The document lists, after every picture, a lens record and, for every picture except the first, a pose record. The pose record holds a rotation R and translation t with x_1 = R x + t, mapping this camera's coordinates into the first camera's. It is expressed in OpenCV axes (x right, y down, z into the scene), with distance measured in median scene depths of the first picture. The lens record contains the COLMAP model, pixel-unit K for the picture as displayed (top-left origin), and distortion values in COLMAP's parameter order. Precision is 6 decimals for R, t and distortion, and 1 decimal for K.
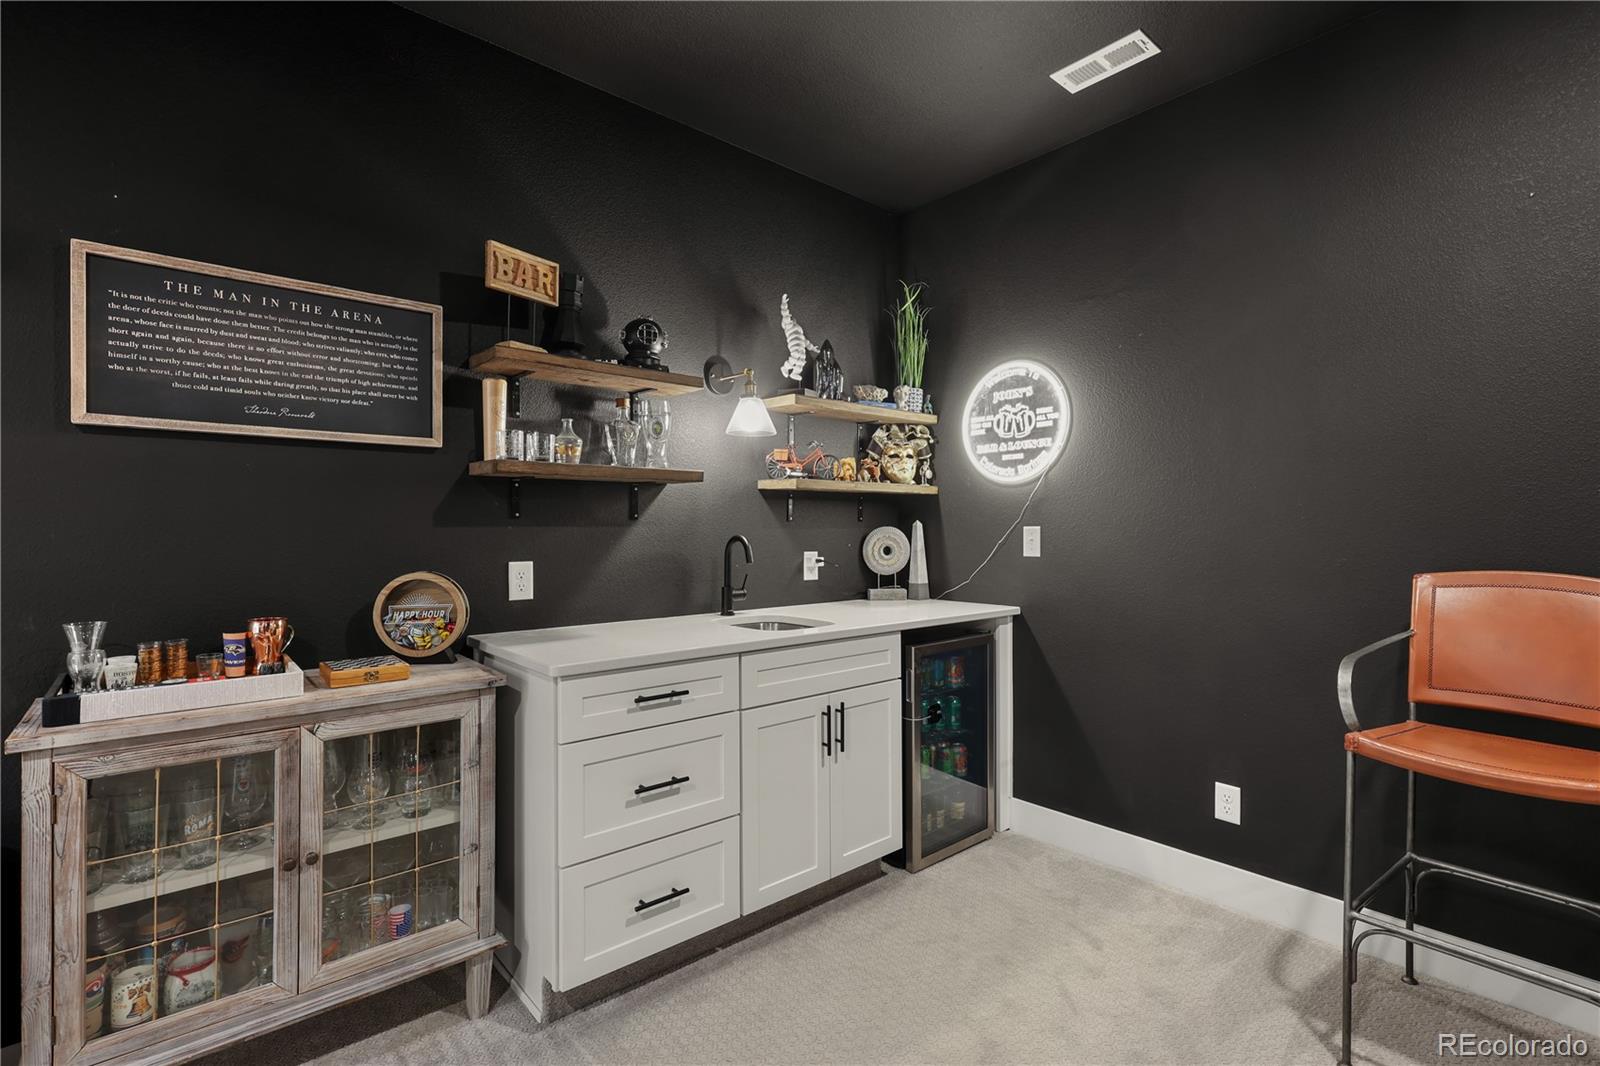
lens RADIAL K [[740.3, 0, 805.2], [0, 740.3, 528.1], [0, 0, 1]] dist [-0.002735, 0.000024]
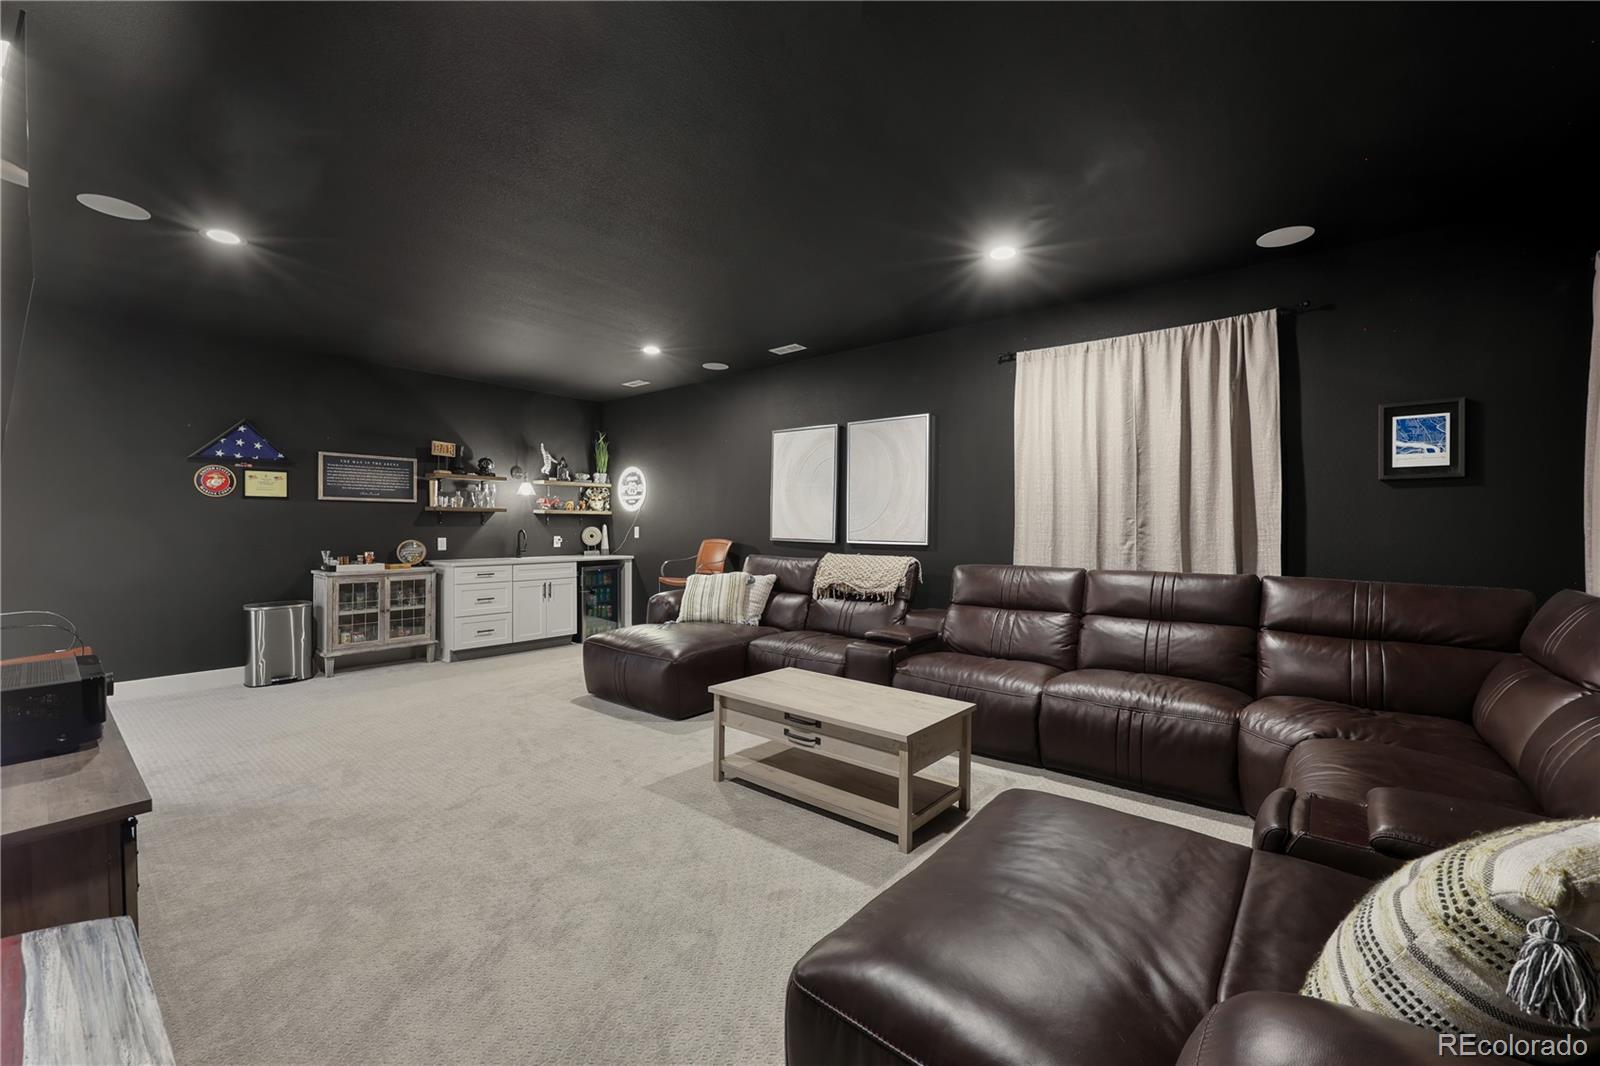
lens RADIAL K [[655.5, 0, 796.6], [0, 655.5, 528.3], [0, 0, 1]] dist [0.000728, -0.000350]
pose [[0.988080, 0.002586, 0.153920, 0.526385], [-0.002801, 0.999995, 0.001183, -0.001868], [-0.153917, -0.001600, 0.988083, -1.546989]]
